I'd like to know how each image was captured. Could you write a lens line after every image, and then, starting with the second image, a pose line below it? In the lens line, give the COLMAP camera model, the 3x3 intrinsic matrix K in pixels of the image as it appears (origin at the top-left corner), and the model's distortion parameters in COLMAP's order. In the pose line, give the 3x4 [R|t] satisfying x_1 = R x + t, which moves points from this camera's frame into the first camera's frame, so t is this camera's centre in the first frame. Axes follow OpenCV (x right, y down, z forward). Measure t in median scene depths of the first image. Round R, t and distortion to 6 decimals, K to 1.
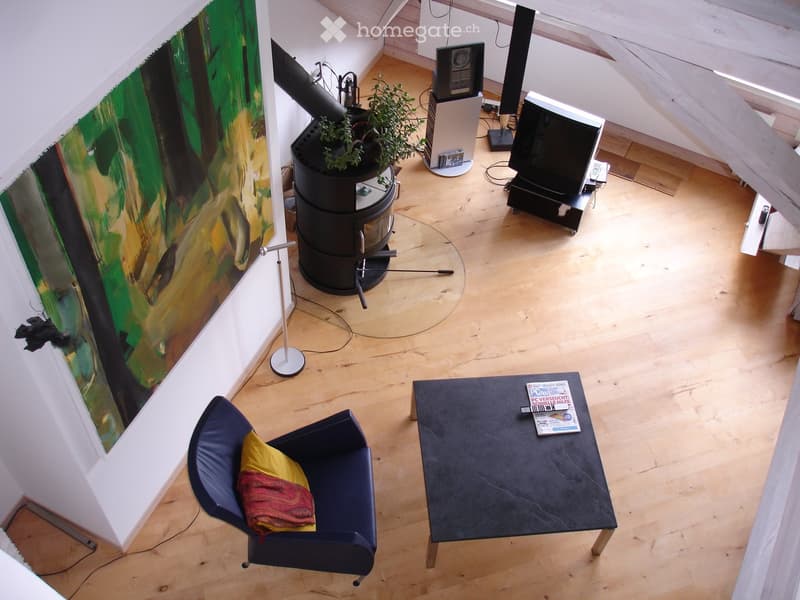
lens RADIAL K [[909.8, 0, 399.2], [0, 909.8, 302.0], [0, 0, 1]] dist [-0.028341, 0.000000]
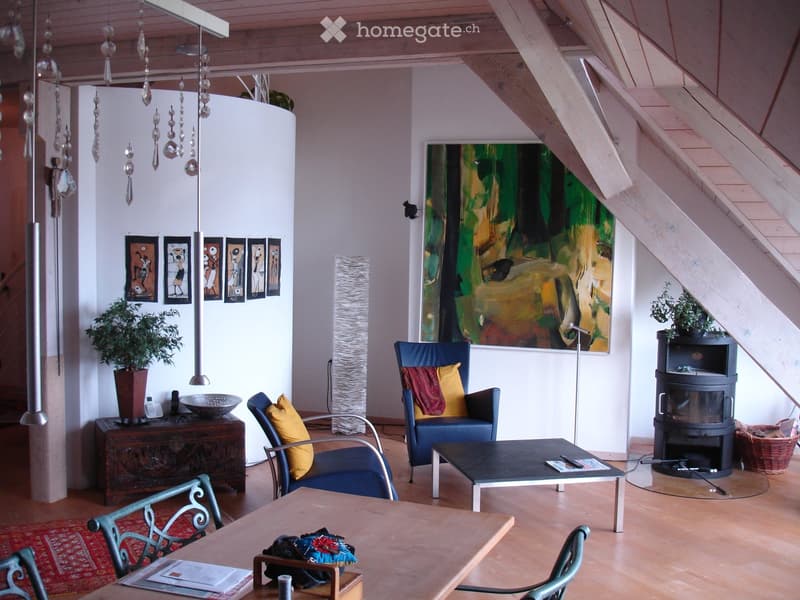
lens RADIAL K [[909.8, 0, 400.6], [0, 909.8, 300.3], [0, 0, 1]] dist [-0.028341, 0.000000]
pose [[0.131979, 0.014511, -0.991146, 1.773662], [-0.786969, 0.609500, -0.095868, 0.387970], [0.602712, 0.792654, 0.091861, 0.872727]]
